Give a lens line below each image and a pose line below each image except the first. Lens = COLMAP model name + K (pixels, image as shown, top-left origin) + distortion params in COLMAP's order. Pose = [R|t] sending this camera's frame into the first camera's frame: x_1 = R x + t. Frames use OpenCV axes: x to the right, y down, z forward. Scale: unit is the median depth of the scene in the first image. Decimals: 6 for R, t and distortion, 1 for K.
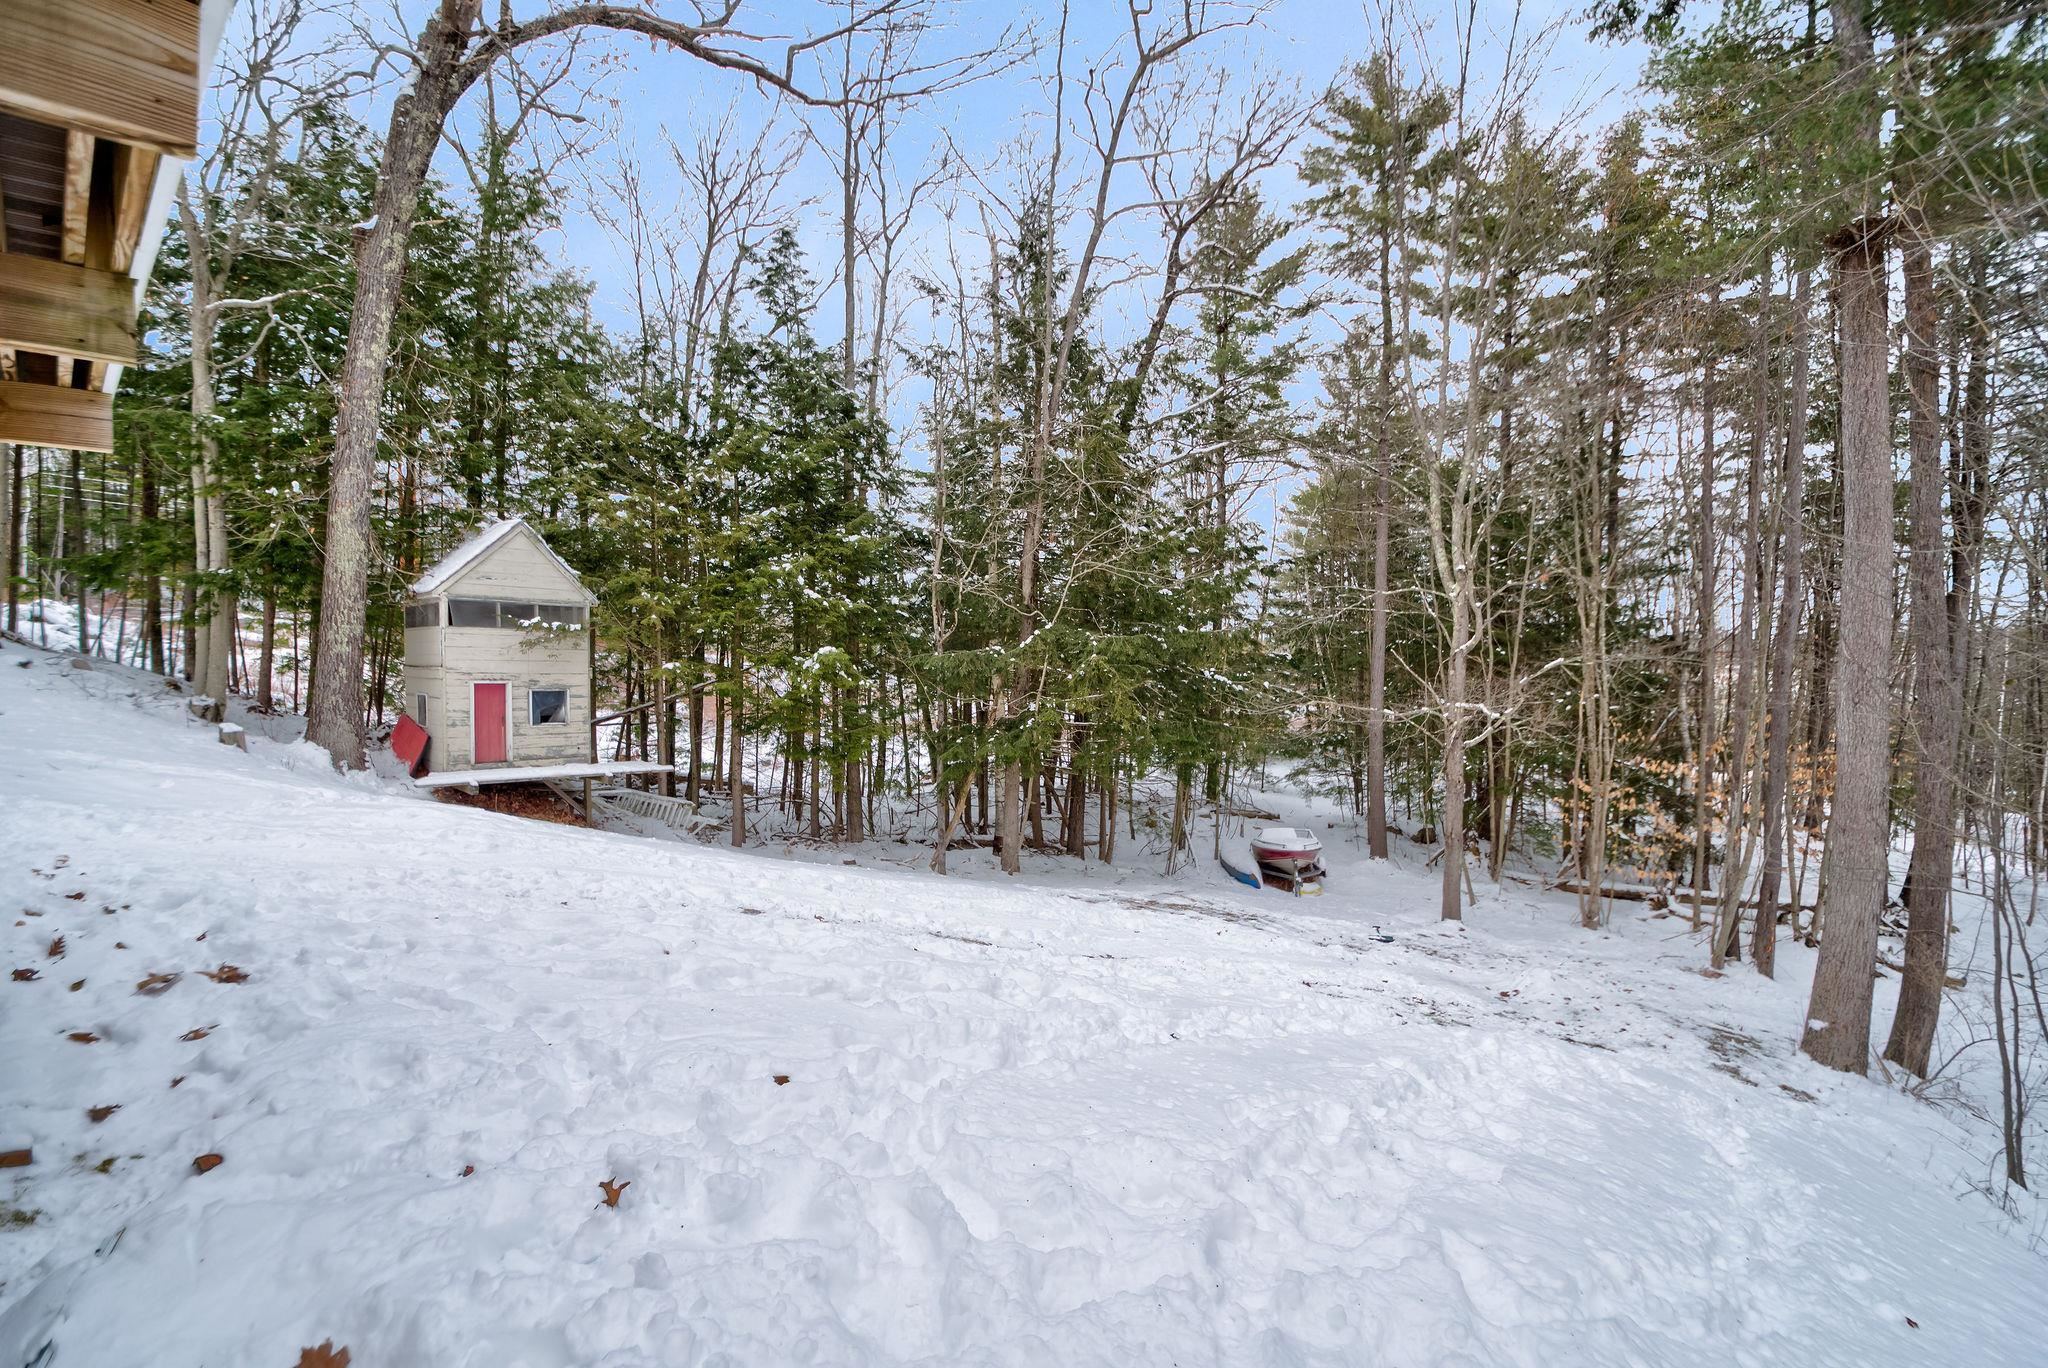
lens RADIAL K [[945.2, 0, 1025.4], [0, 945.2, 819.8], [0, 0, 1]] dist [-0.019109, -0.011814]
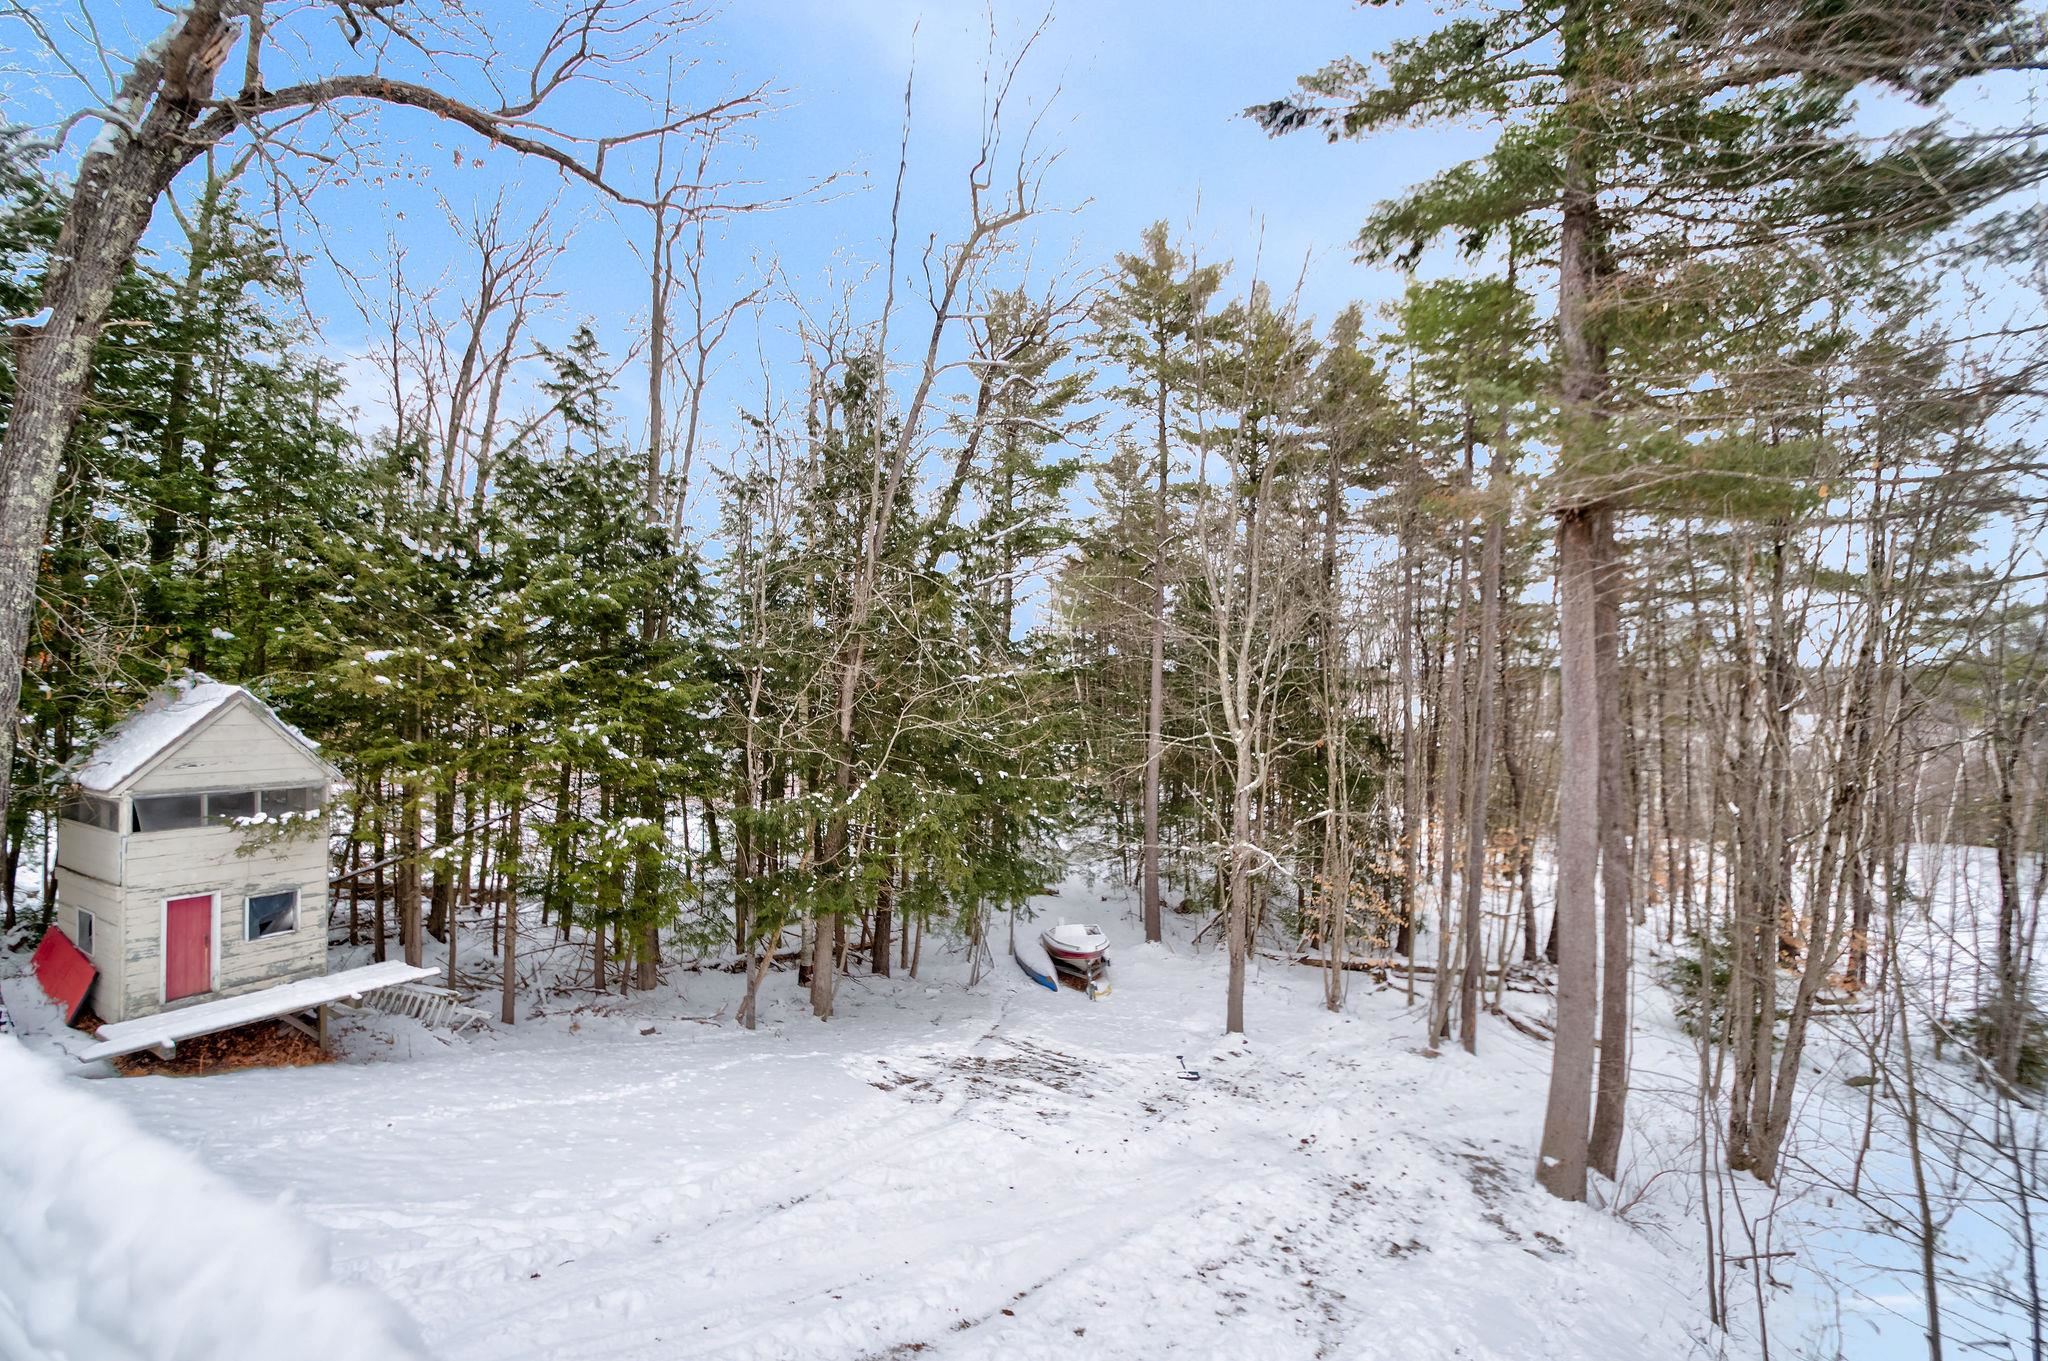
lens RADIAL K [[885.1, 0, 1022.8], [0, 885.1, 727.1], [0, 0, 1]] dist [-0.012141, -0.012418]
pose [[0.956491, 0.017551, 0.291232, -0.093114], [-0.003648, 0.998830, -0.048213, -0.206374], [-0.291738, 0.045053, 0.955437, 0.076610]]
